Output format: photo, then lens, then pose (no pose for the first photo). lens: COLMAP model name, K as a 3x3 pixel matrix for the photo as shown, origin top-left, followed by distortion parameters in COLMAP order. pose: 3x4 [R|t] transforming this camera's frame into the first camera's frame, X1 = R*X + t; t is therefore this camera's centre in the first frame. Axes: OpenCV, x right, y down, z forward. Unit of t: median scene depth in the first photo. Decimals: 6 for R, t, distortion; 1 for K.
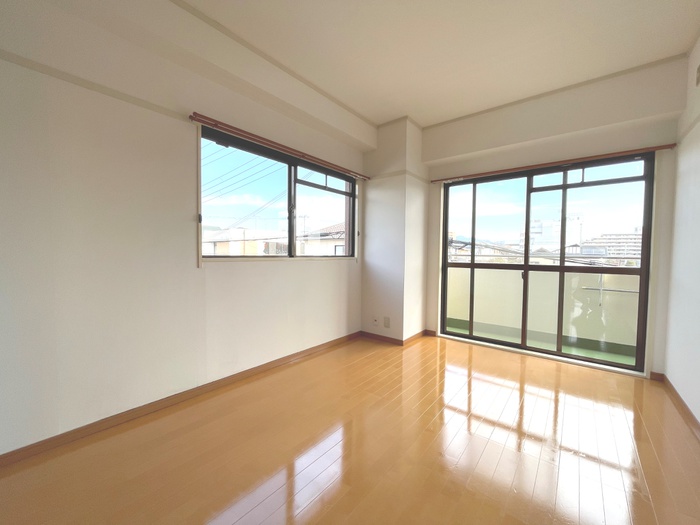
lens RADIAL K [[281.4, 0, 347.8], [0, 281.4, 262.7], [0, 0, 1]] dist [-0.003186, -0.000147]
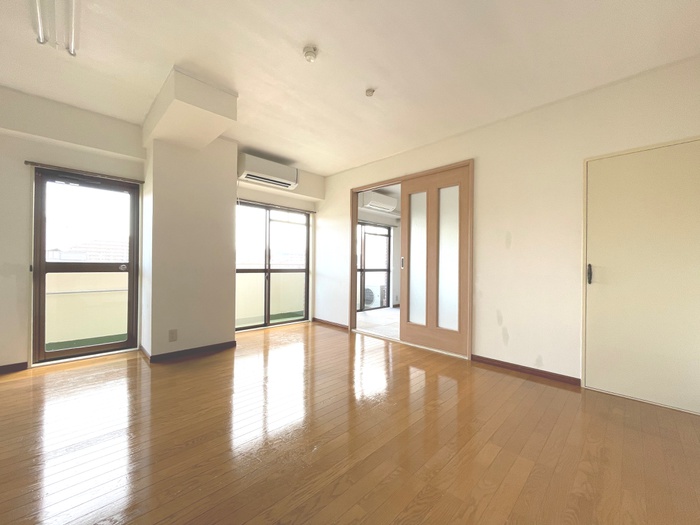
lens RADIAL K [[281.4, 0, 348.0], [0, 281.4, 263.2], [0, 0, 1]] dist [-0.003186, -0.000147]
pose [[0.092653, -0.008847, 0.995659, -0.898826], [0.026655, 0.999624, 0.006402, -0.024845], [-0.995342, 0.025946, 0.092854, 0.483807]]
